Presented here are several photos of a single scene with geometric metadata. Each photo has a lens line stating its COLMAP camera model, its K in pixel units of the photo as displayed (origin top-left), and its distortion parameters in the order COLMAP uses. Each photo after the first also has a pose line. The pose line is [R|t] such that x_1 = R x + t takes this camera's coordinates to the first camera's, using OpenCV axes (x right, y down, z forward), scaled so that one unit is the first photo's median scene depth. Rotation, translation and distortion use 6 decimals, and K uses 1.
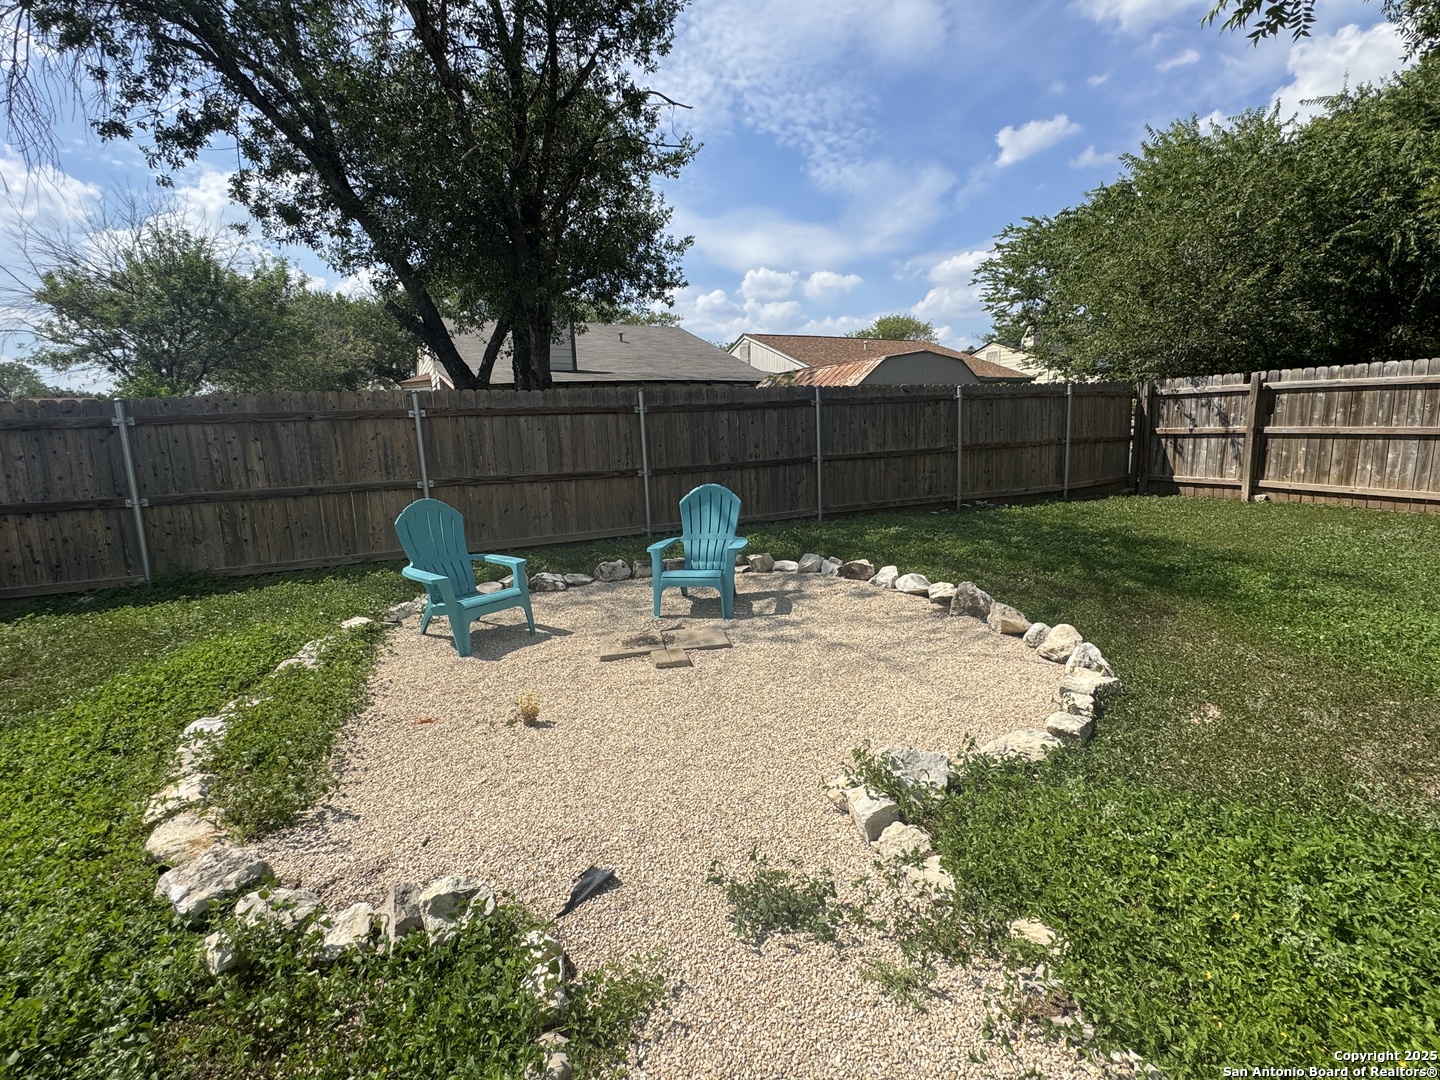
lens RADIAL K [[711.6, 0, 720.0], [0, 711.6, 540.0], [0, 0, 1]] dist [-0.004084, 0.000589]
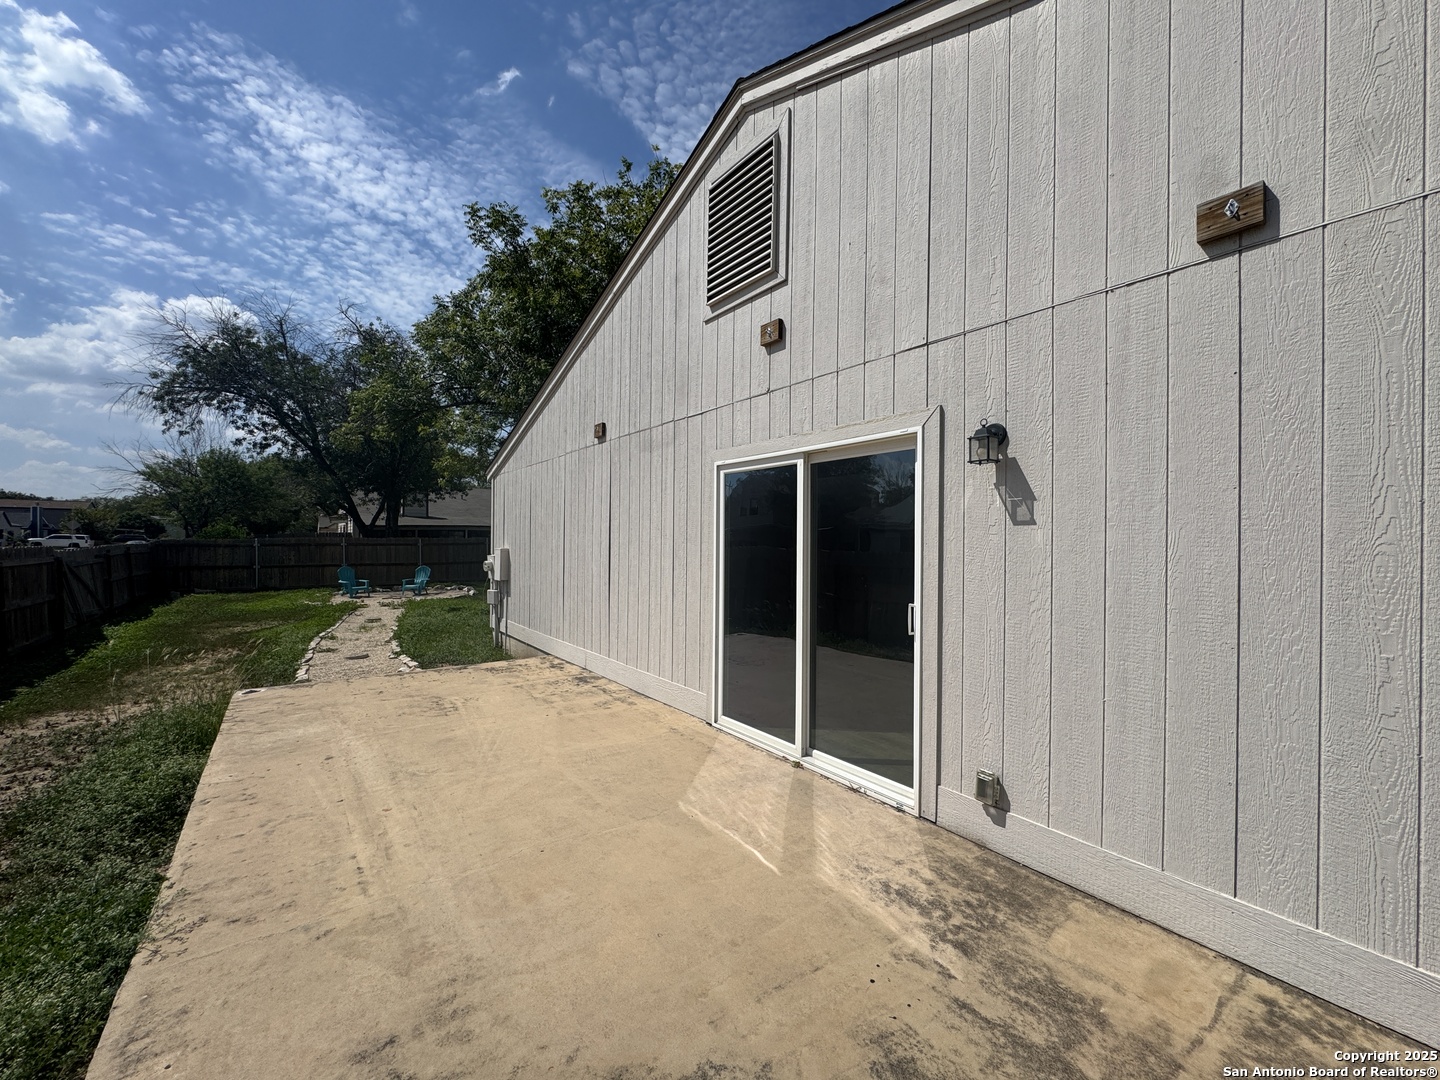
lens RADIAL K [[581.7, 0, 700.5], [0, 581.7, 540.1], [0, 0, 1]] dist [0.027217, -0.006276]
pose [[0.985259, 0.036752, 0.167072, 0.579702], [-0.009541, 0.986934, -0.160841, 0.175478], [-0.170801, 0.156876, 0.972737, -1.494253]]
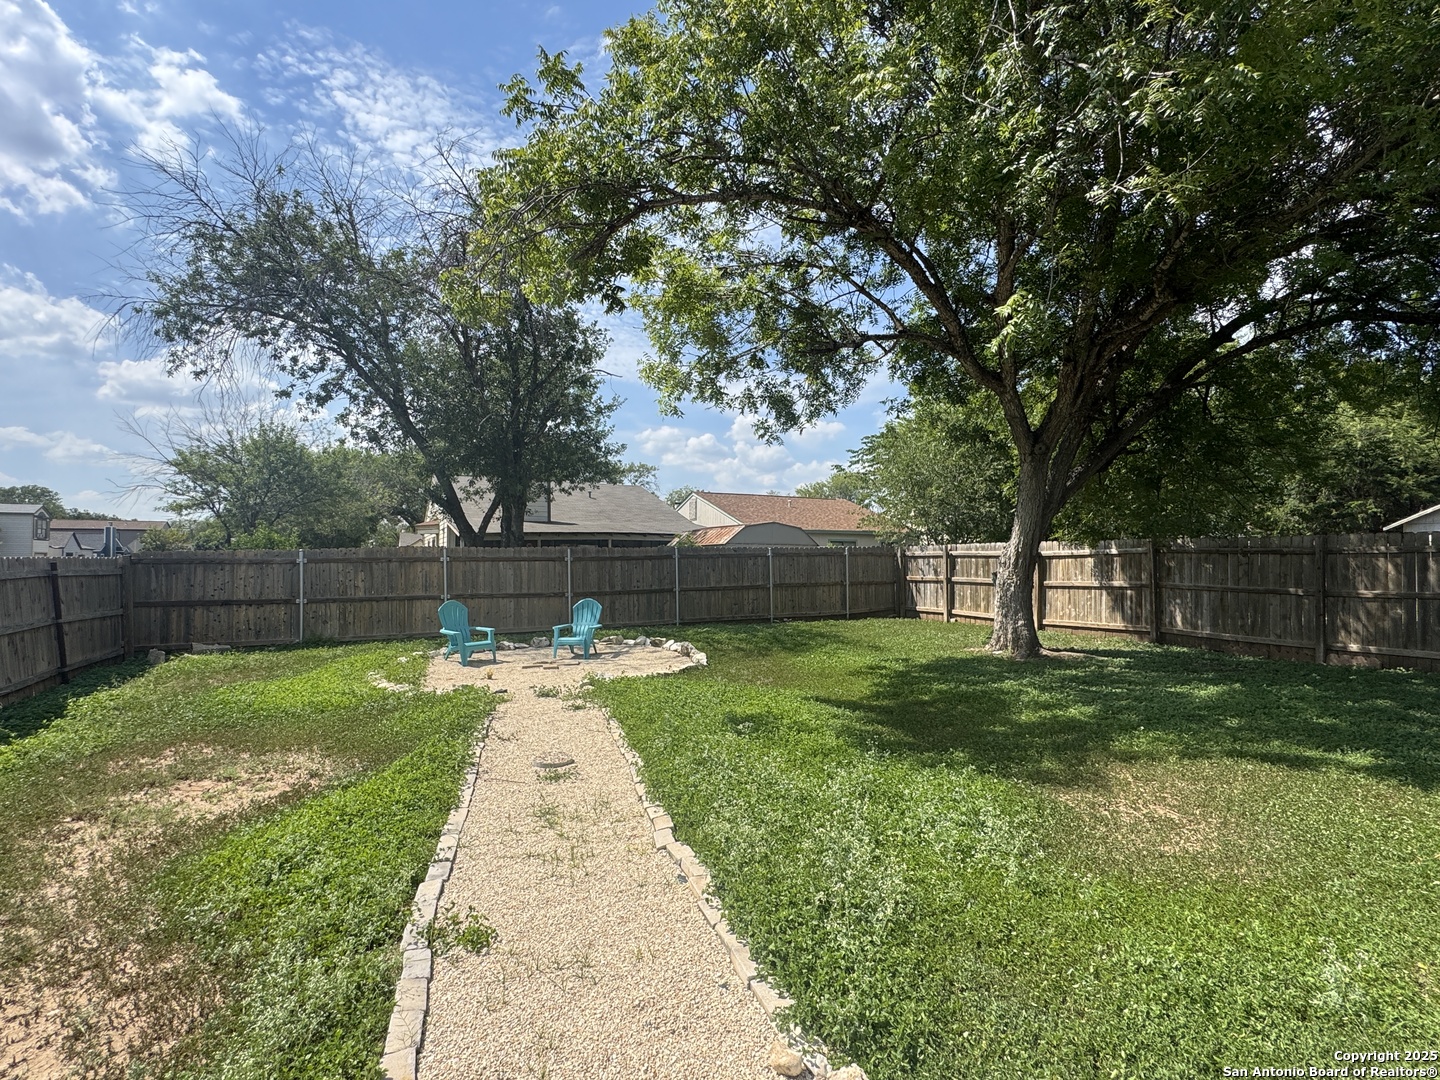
lens RADIAL K [[711.6, 0, 720.0], [0, 711.6, 540.0], [0, 0, 1]] dist [-0.004084, 0.000589]
pose [[0.999518, 0.026861, 0.015537, 0.198441], [-0.023488, 0.982102, -0.186881, 0.078272], [-0.020279, 0.186426, 0.982260, -0.638300]]
